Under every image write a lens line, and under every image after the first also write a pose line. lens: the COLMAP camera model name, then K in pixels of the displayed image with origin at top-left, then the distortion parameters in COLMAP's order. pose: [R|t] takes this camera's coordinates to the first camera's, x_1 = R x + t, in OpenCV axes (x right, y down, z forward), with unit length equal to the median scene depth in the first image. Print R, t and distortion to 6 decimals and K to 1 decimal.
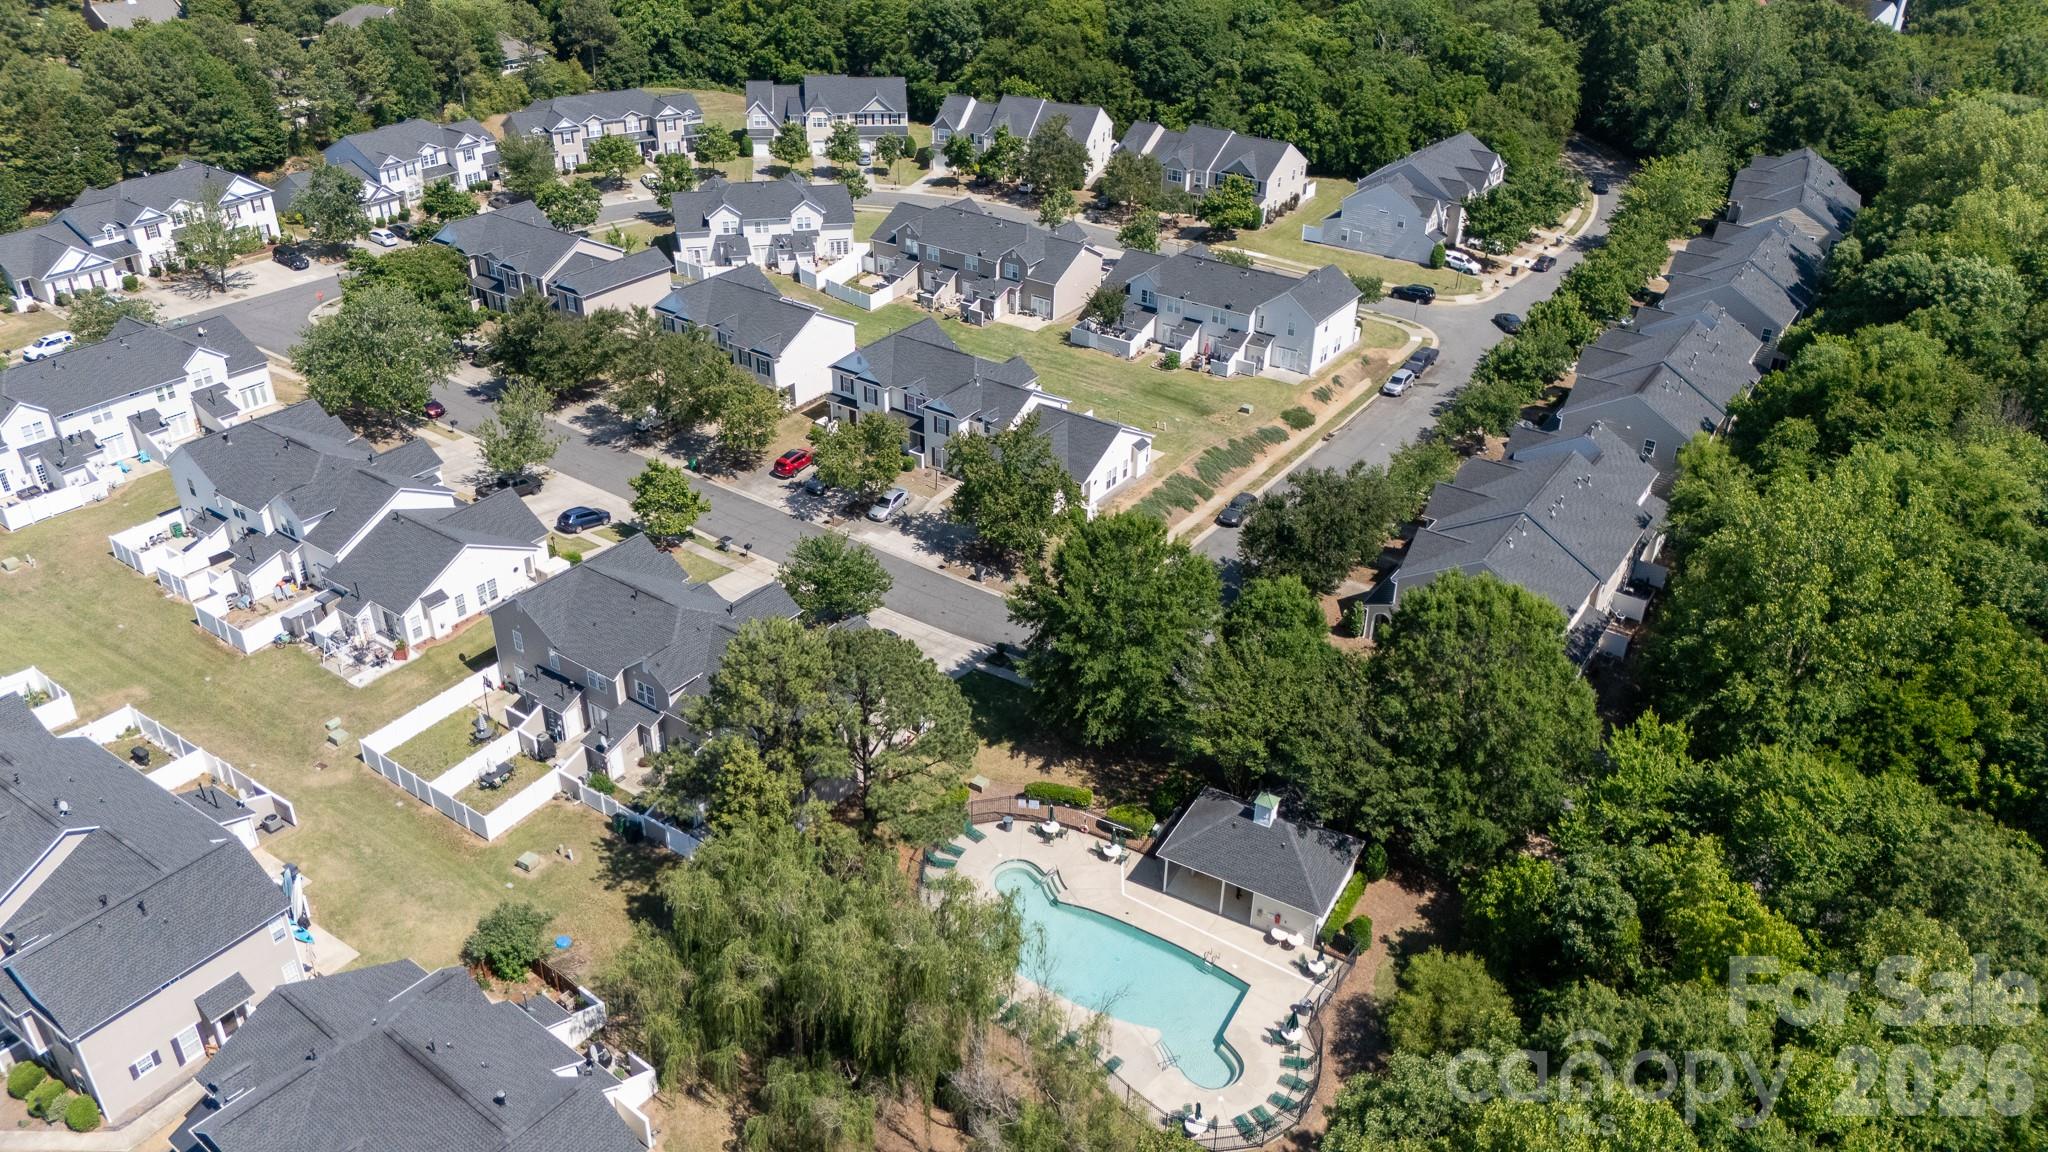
lens RADIAL K [[1494.5, 0, 1024.0], [0, 1494.5, 576.0], [0, 0, 1]] dist [0.063668, -0.069069]
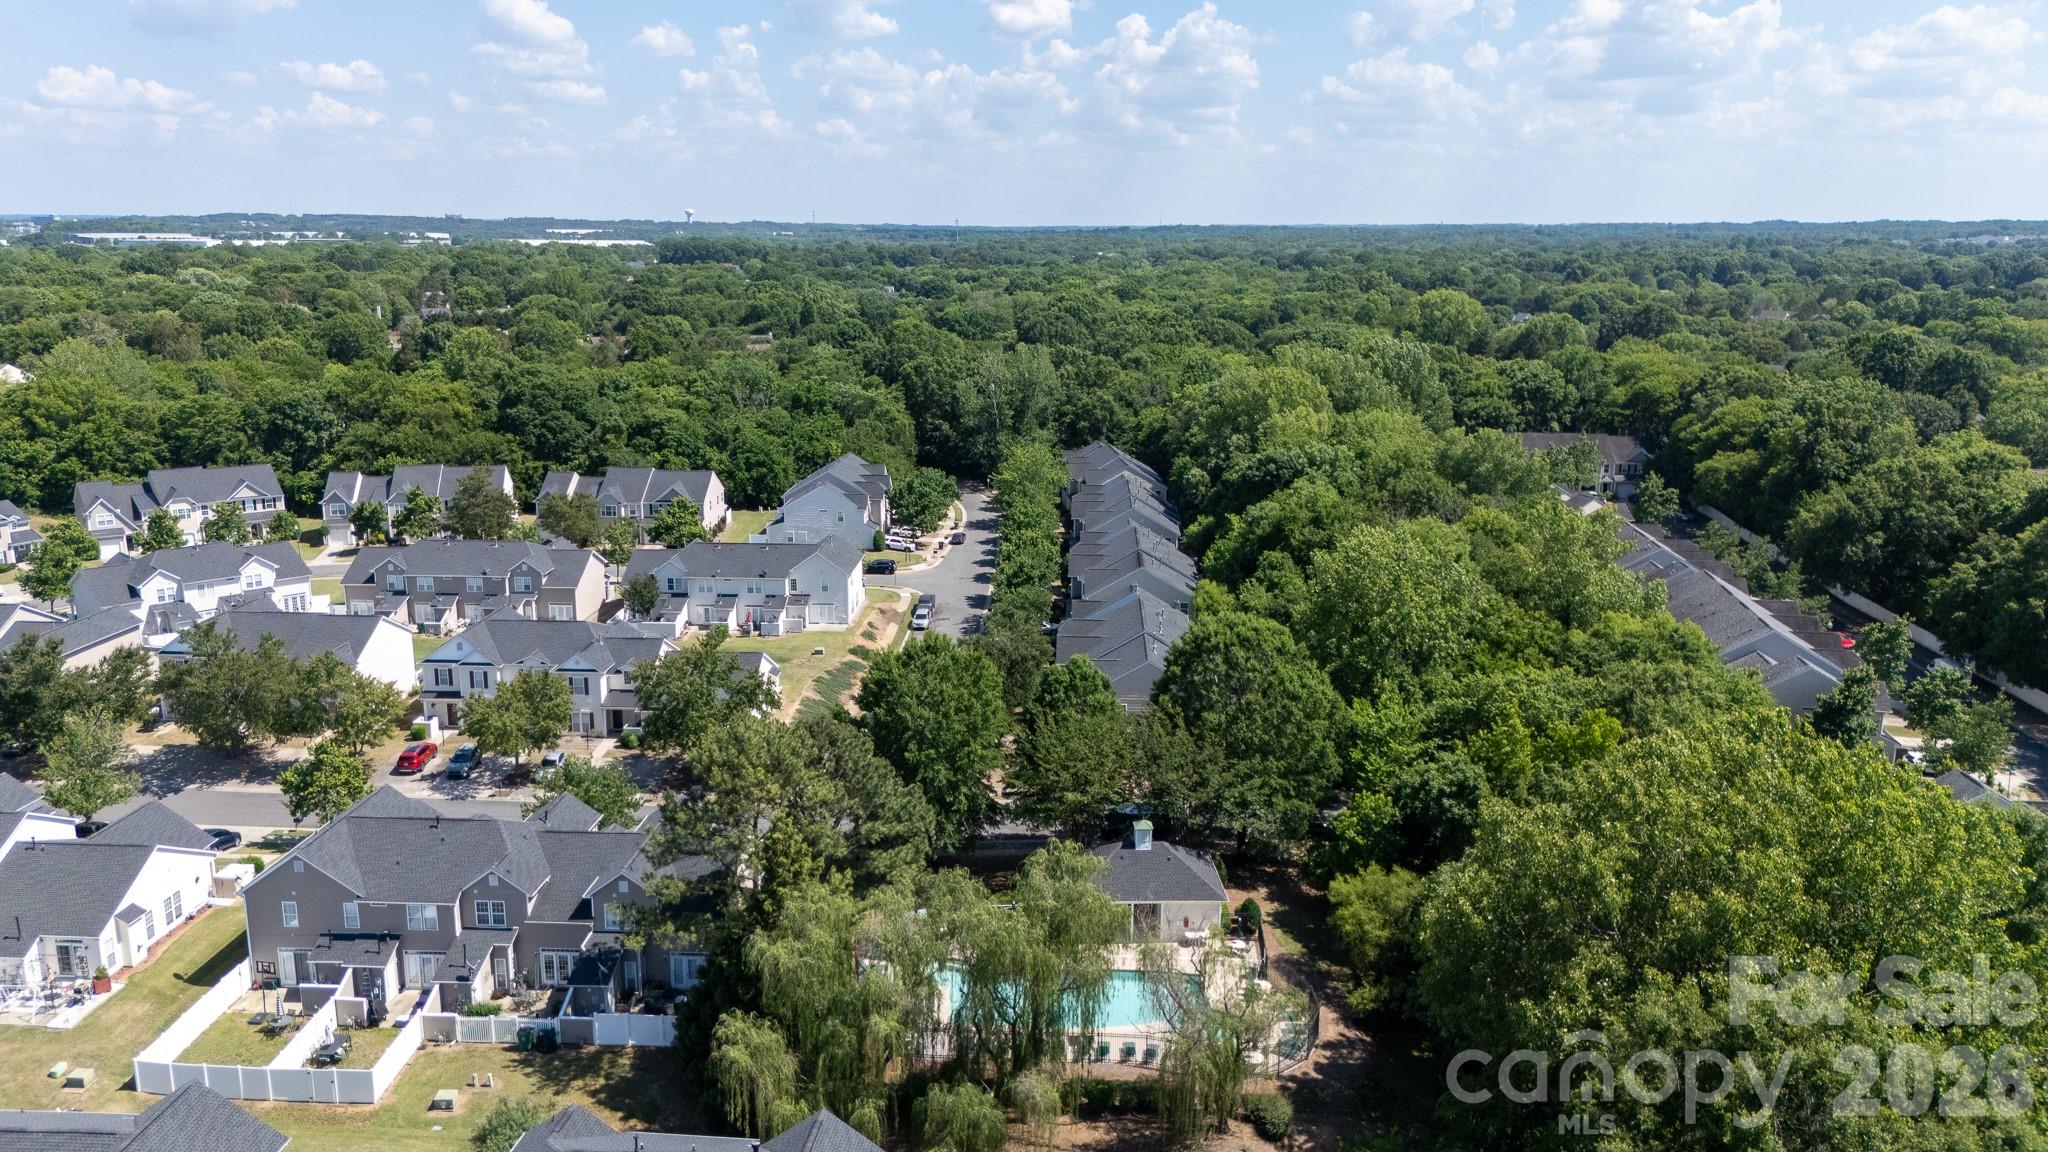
lens RADIAL K [[1513.9, 0, 1024.0], [0, 1513.9, 576.0], [0, 0, 1]] dist [0.071905, -0.089560]
pose [[0.850433, -0.130564, 0.509624, -0.334969], [0.274319, 0.936649, -0.217801, 0.140300], [-0.448902, 0.325024, 0.832374, 0.020051]]
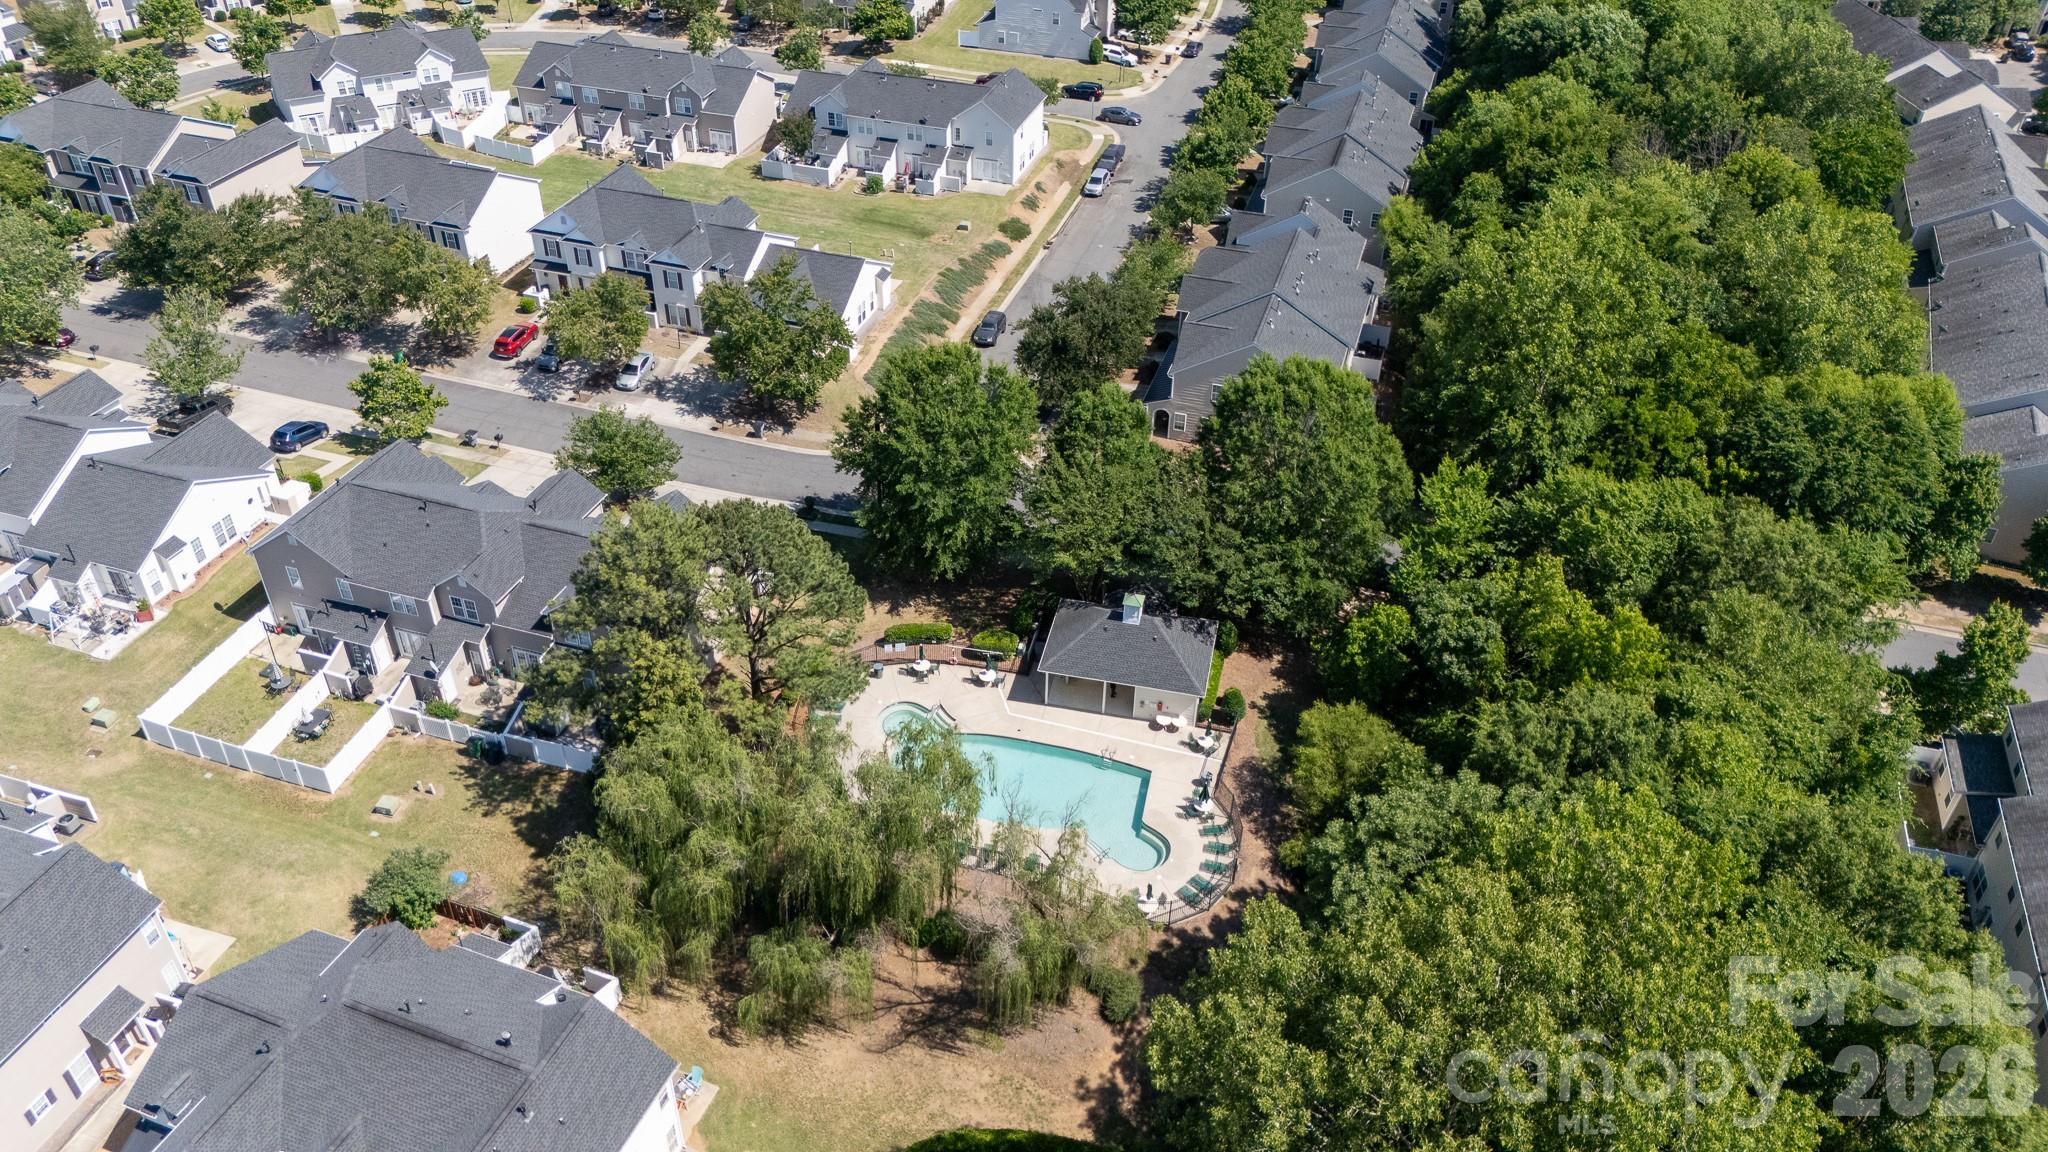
lens RADIAL K [[1494.5, 0, 1024.0], [0, 1494.5, 576.0], [0, 0, 1]] dist [0.063668, -0.069069]
pose [[0.956244, -0.174417, 0.234897, -0.108537], [0.146676, 0.980482, 0.130927, -0.010032], [-0.253148, -0.090744, 0.963162, 0.012021]]
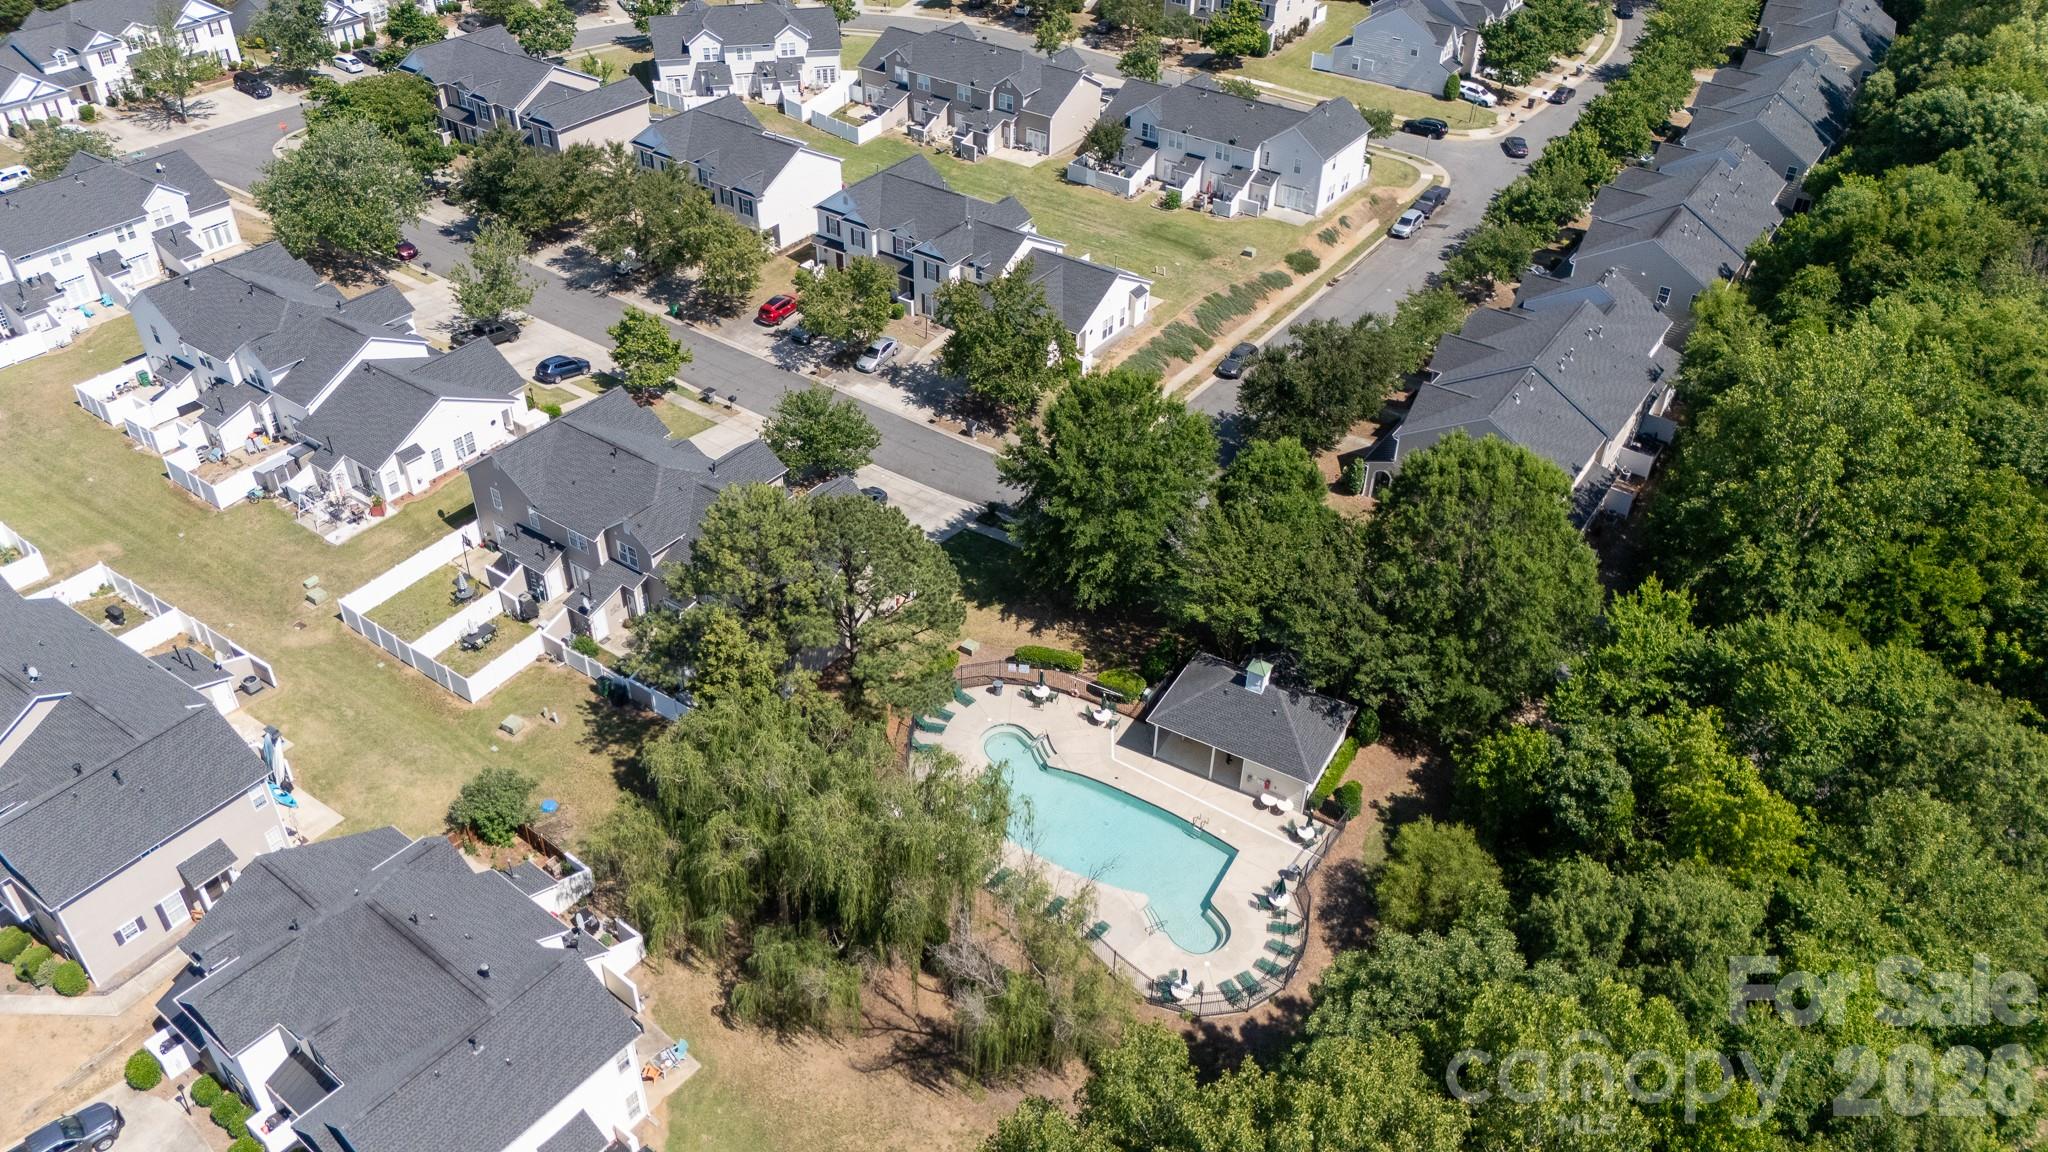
lens RADIAL K [[1494.5, 0, 1024.0], [0, 1494.5, 576.0], [0, 0, 1]] dist [0.063668, -0.069069]
pose [[0.999997, 0.002506, 0.000822, 0.004355], [-0.002581, 0.993963, 0.109686, -0.012435], [-0.000543, -0.109688, 0.993966, 0.020155]]
